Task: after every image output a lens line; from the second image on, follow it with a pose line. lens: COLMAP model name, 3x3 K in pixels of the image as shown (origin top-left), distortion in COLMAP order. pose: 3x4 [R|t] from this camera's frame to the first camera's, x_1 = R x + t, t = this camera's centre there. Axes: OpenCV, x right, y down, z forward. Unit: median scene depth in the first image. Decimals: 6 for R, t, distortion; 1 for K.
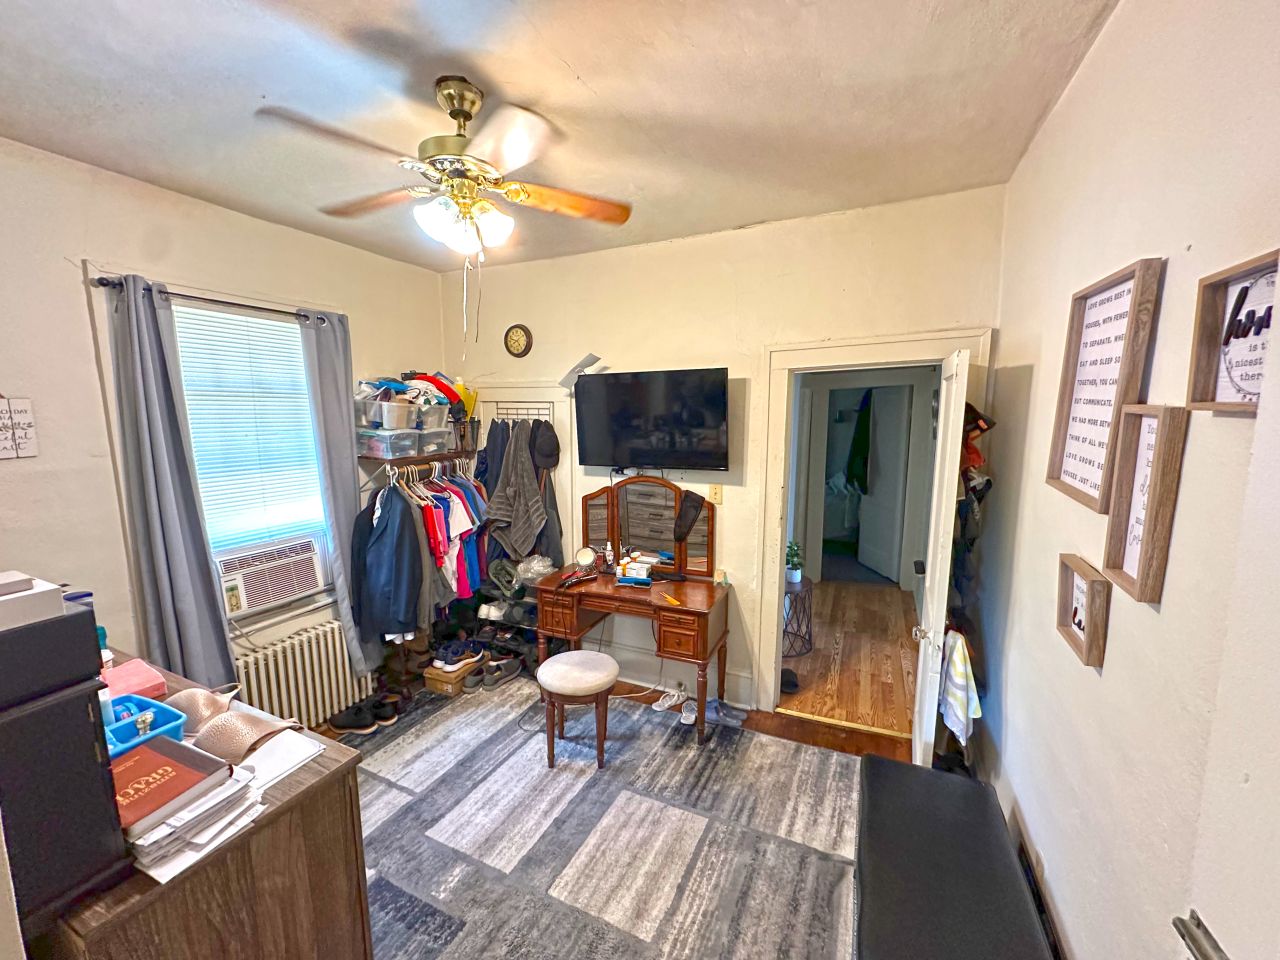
lens RADIAL K [[512.5, 0, 638.0], [0, 512.5, 481.4], [0, 0, 1]] dist [-0.000796, -0.000135]
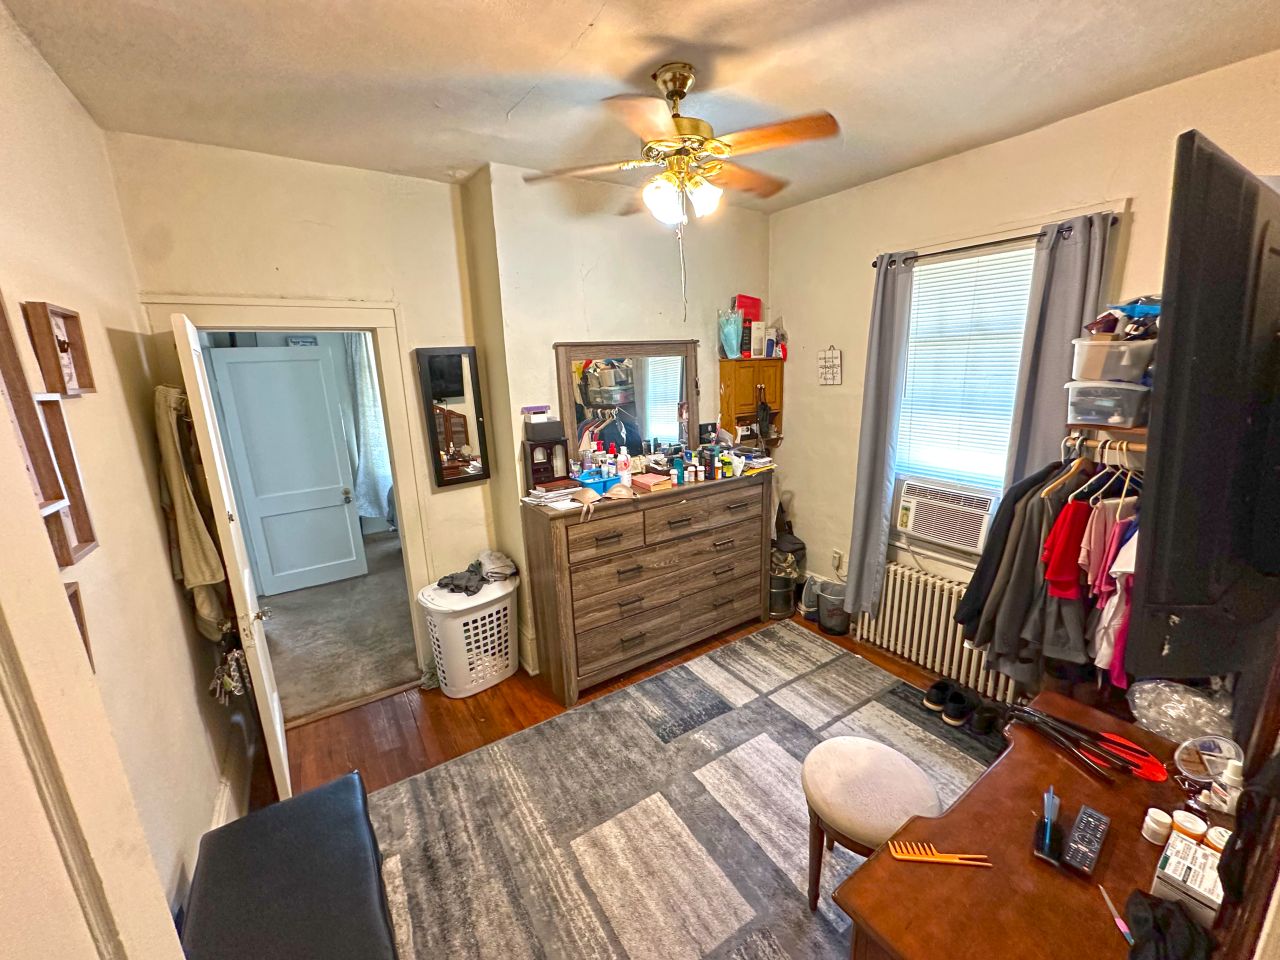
lens RADIAL K [[512.5, 0, 641.7], [0, 512.5, 481.9], [0, 0, 1]] dist [-0.000796, -0.000135]
pose [[-0.523245, 0.215308, -0.824534, 0.494030], [-0.087536, 0.948859, 0.303323, -0.155422], [0.847674, 0.230889, -0.477639, 1.043993]]
